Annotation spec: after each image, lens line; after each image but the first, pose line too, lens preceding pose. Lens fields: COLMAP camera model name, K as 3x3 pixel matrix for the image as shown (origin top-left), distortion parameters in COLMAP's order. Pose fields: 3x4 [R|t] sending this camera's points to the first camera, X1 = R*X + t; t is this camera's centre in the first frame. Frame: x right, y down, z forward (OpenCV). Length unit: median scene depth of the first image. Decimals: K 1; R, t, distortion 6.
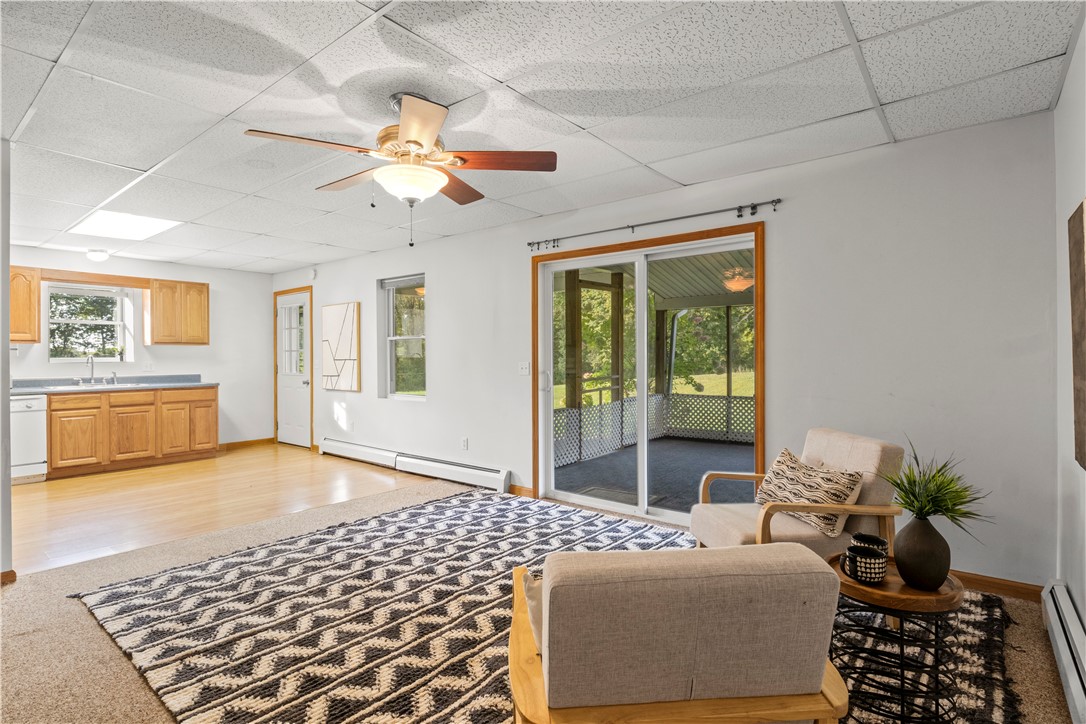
lens RADIAL K [[541.1, 0, 545.3], [0, 541.1, 360.9], [0, 0, 1]] dist [-0.016153, 0.000051]
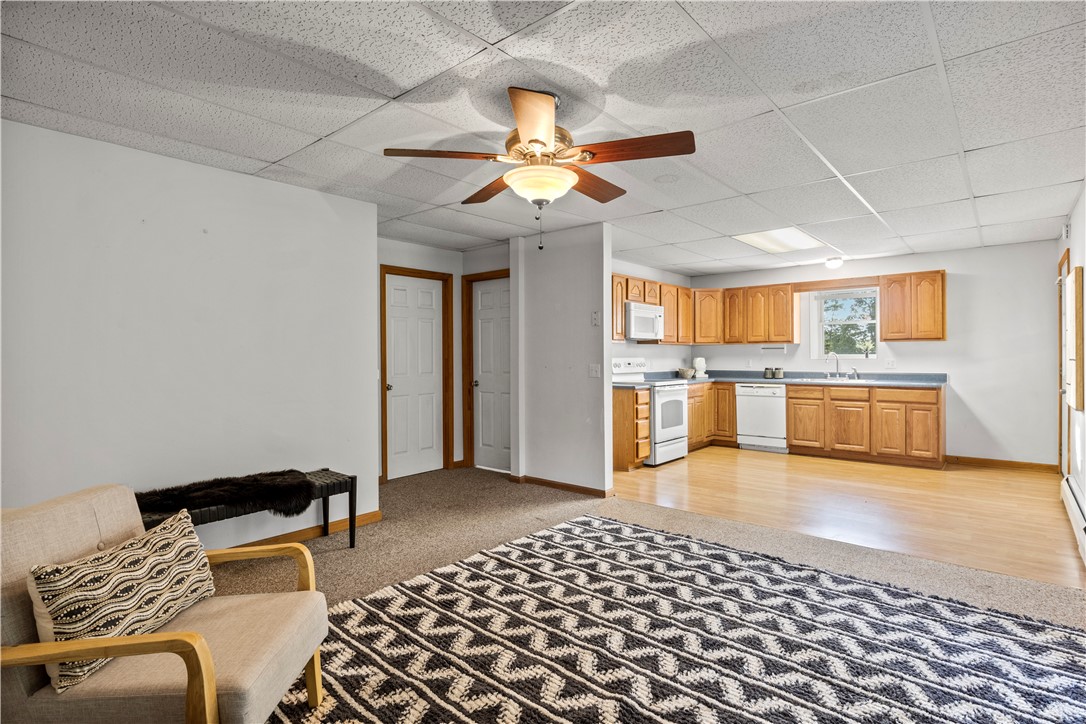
lens RADIAL K [[541.1, 0, 547.4], [0, 541.1, 357.3], [0, 0, 1]] dist [-0.016153, 0.000051]
pose [[-0.043040, 0.011252, -0.999010, 0.510082], [-0.002694, 0.999932, 0.011378, -0.019266], [0.999070, 0.003181, -0.043007, 0.738357]]
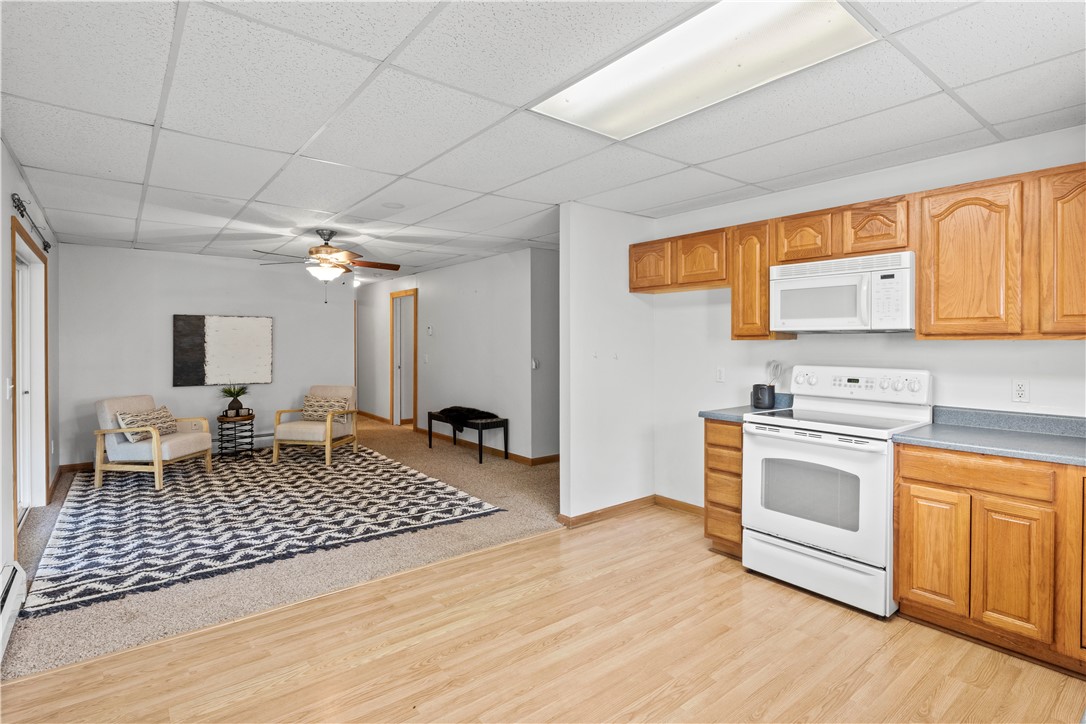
lens RADIAL K [[541.1, 0, 557.5], [0, 541.1, 338.7], [0, 0, 1]] dist [-0.016153, 0.000051]
pose [[-0.979592, 0.000056, 0.200995, -1.057238], [0.001054, 0.999988, 0.004856, -0.059419], [-0.200992, 0.004968, -0.979580, 1.970935]]
